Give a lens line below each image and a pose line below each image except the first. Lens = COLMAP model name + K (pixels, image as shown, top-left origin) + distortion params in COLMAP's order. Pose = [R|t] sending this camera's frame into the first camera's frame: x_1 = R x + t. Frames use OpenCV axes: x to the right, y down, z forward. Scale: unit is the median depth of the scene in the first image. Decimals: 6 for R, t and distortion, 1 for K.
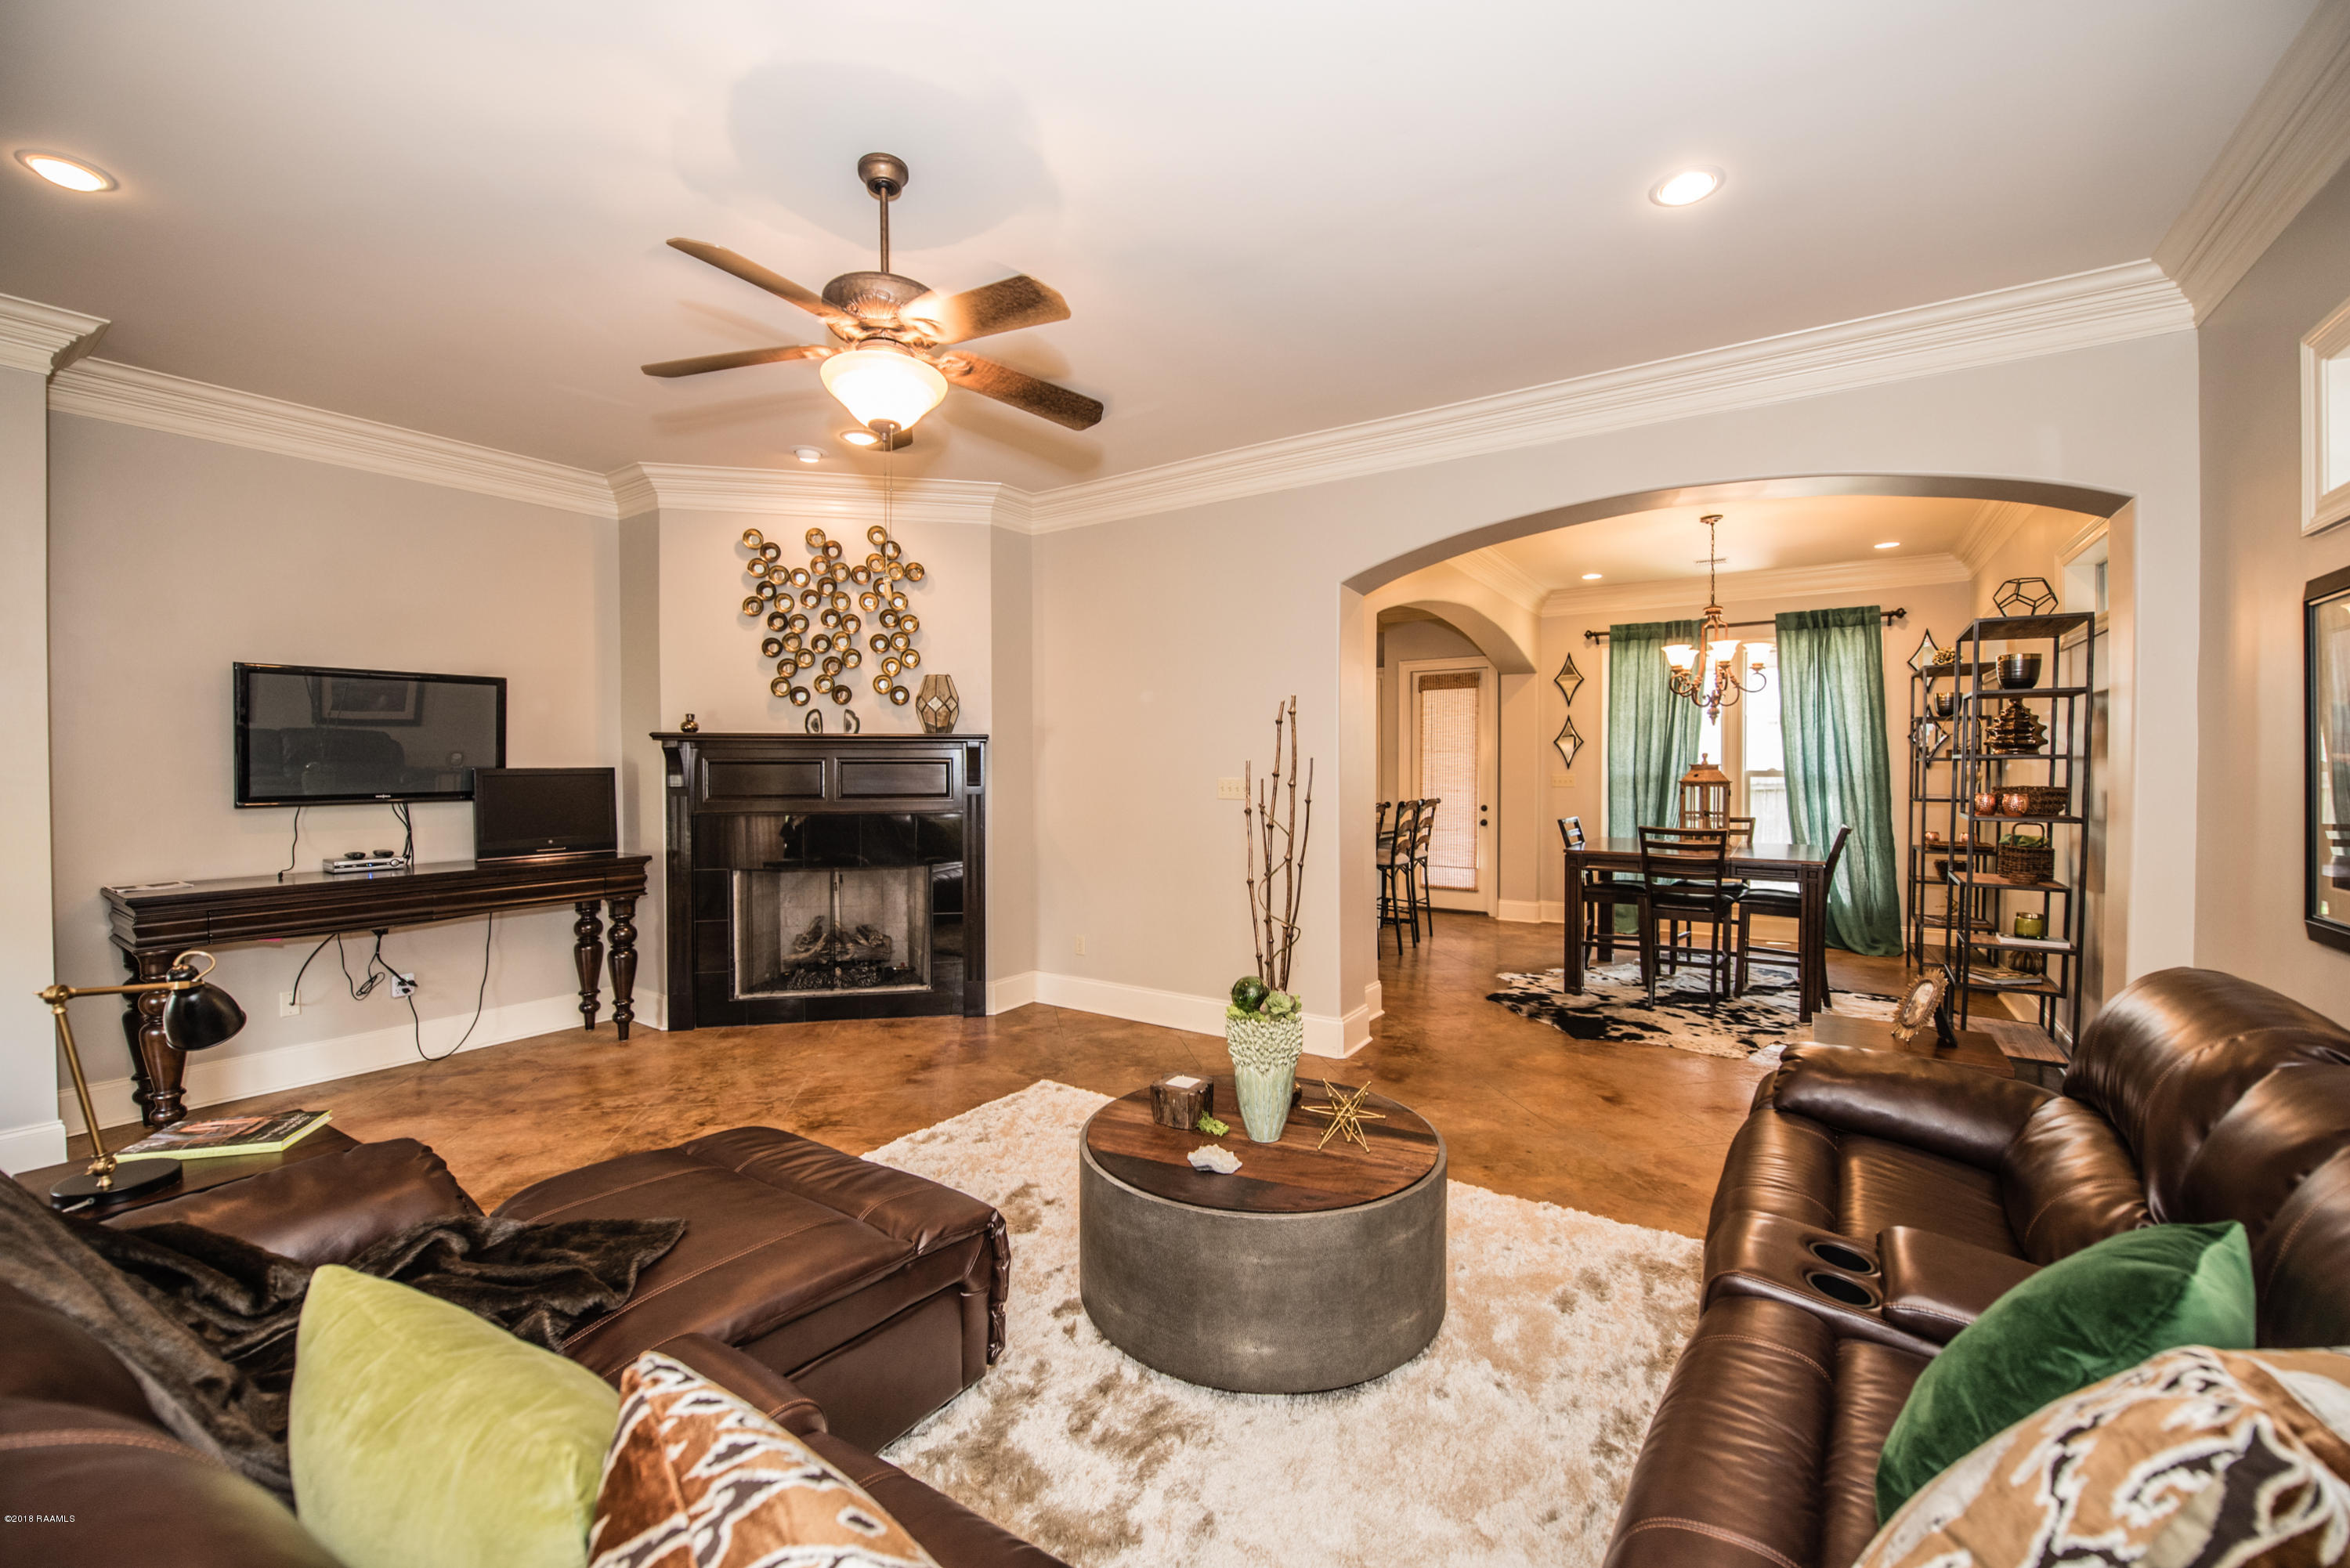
lens RADIAL K [[931.5, 0, 1175.0], [0, 931.5, 784.0], [0, 0, 1]] dist [-0.016055, 0.000174]
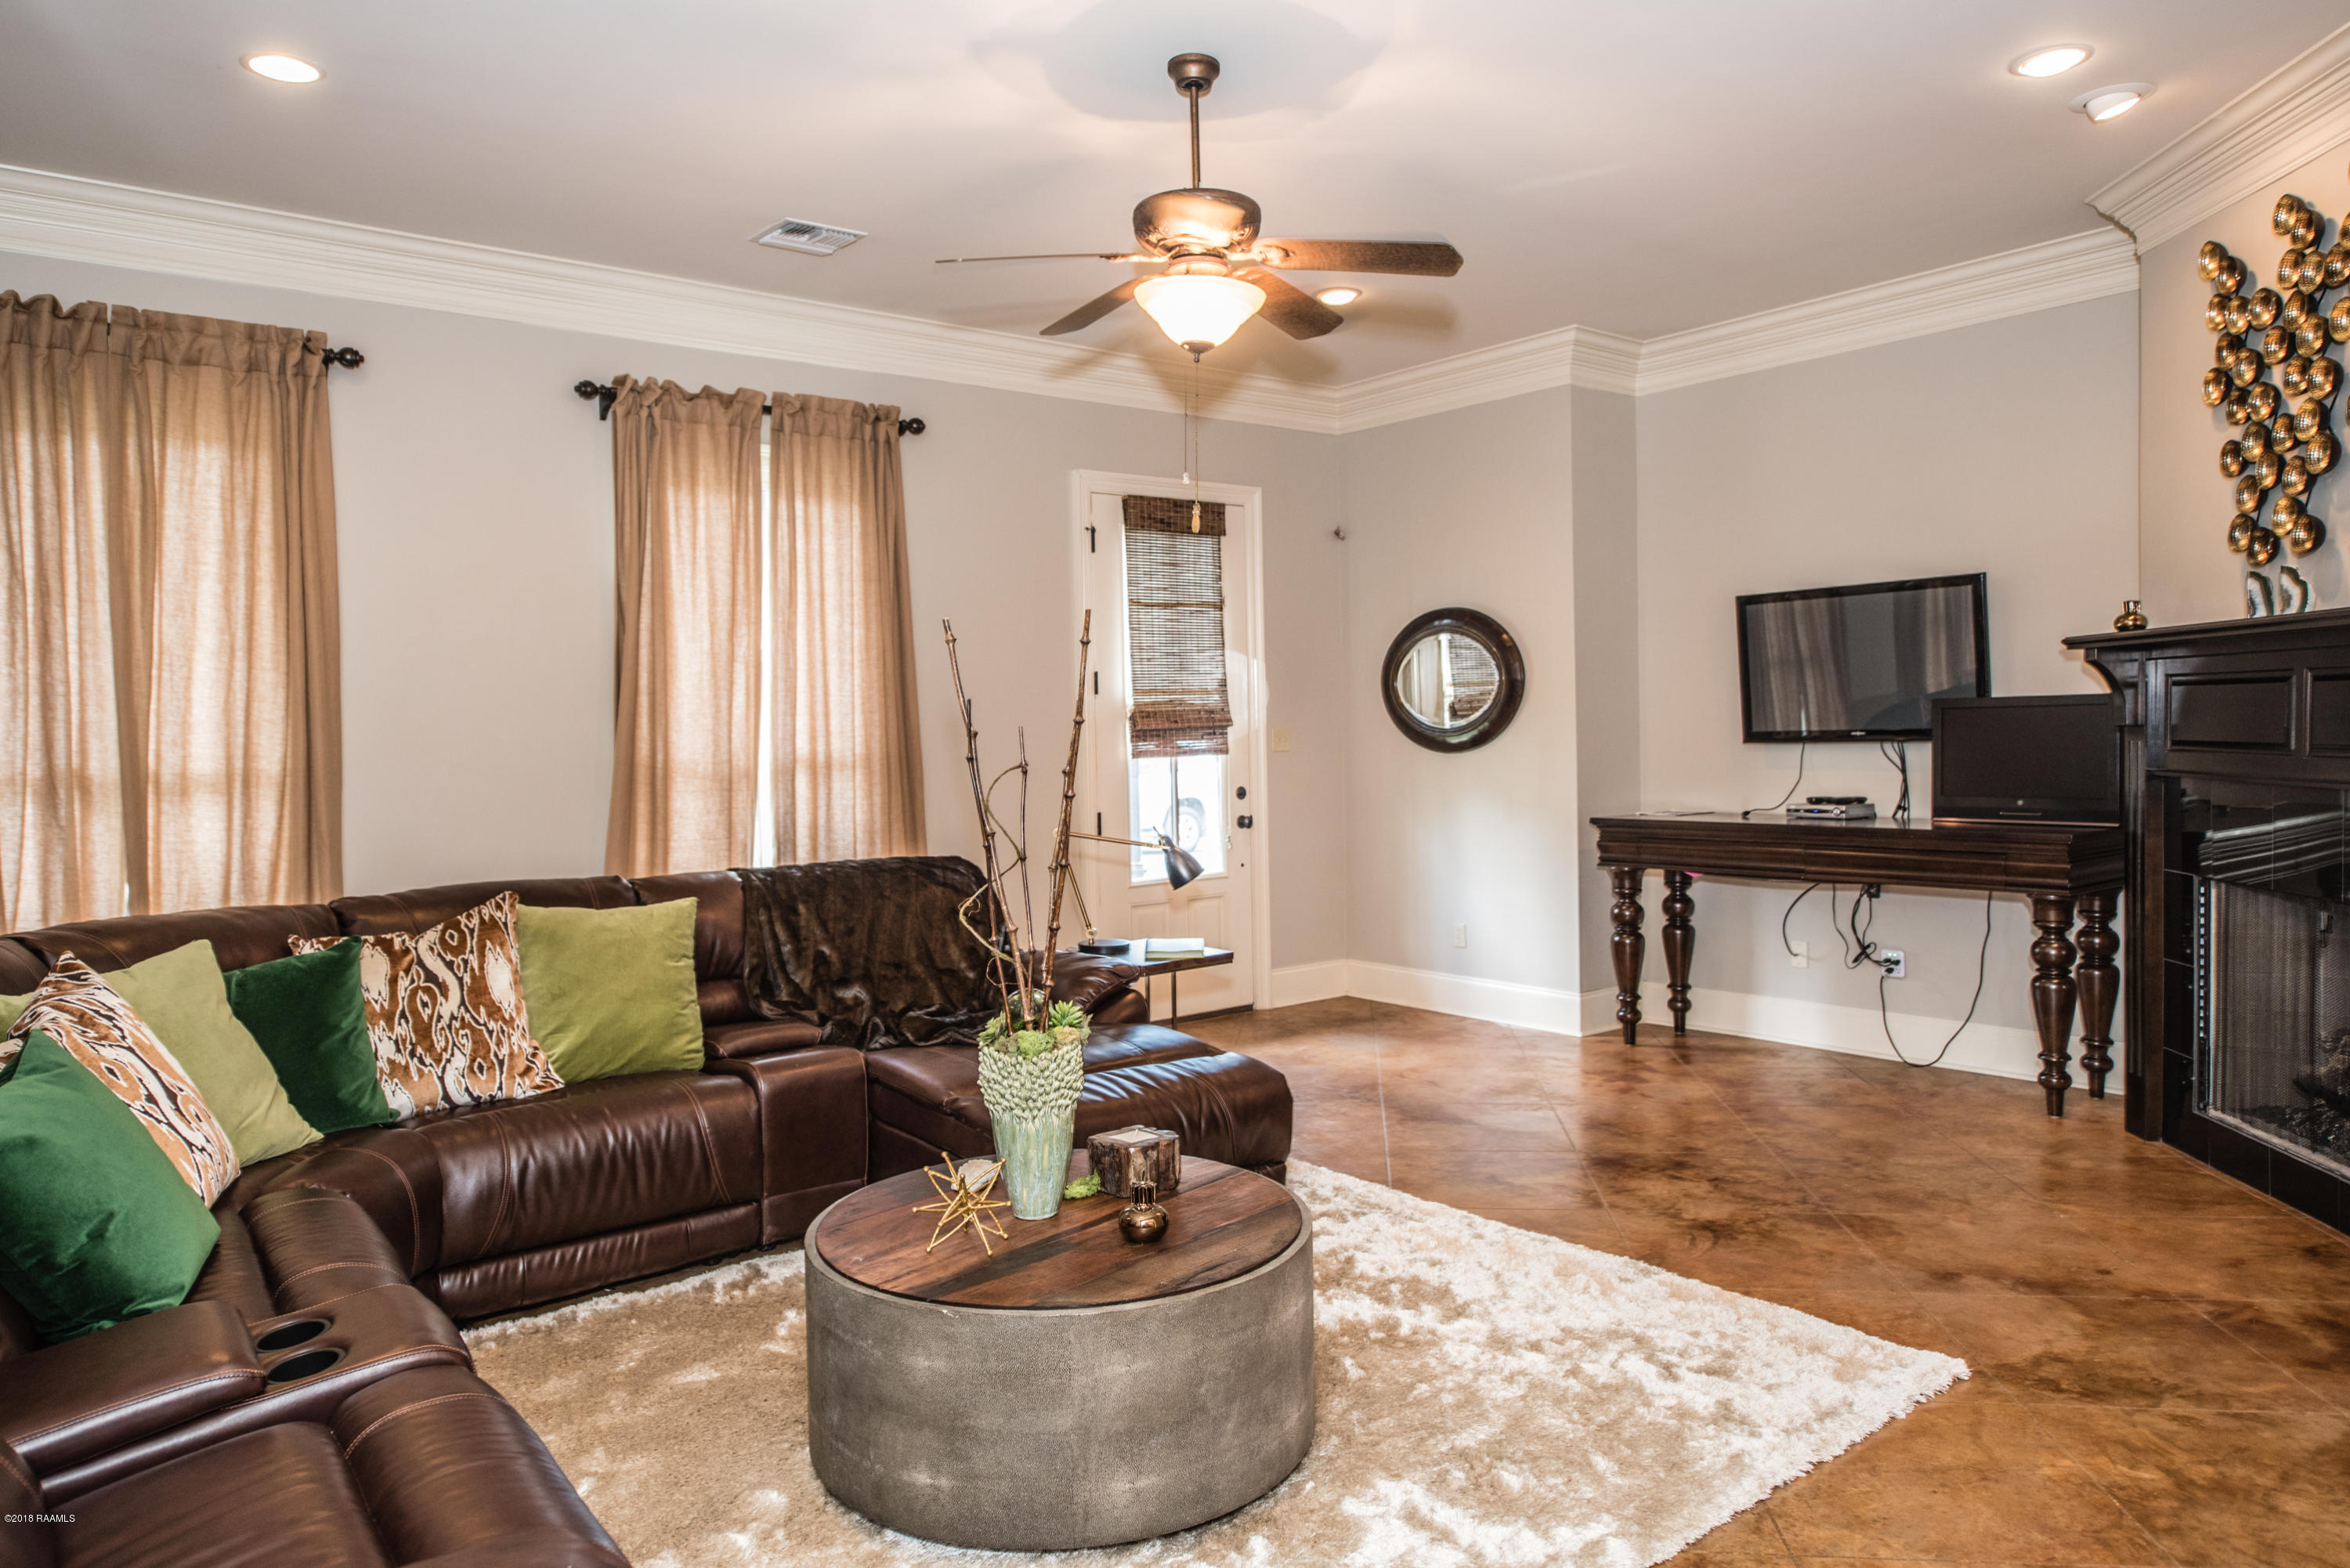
lens RADIAL K [[1567.8, 0, 1175.0], [0, 1567.8, 784.0], [0, 0, 1]] dist [0.006101, 0.001998]
pose [[-0.308764, 0.050963, -0.949772, 0.690741], [0.010166, 0.998683, 0.050283, -0.018077], [0.951084, 0.005870, -0.308875, 0.824696]]
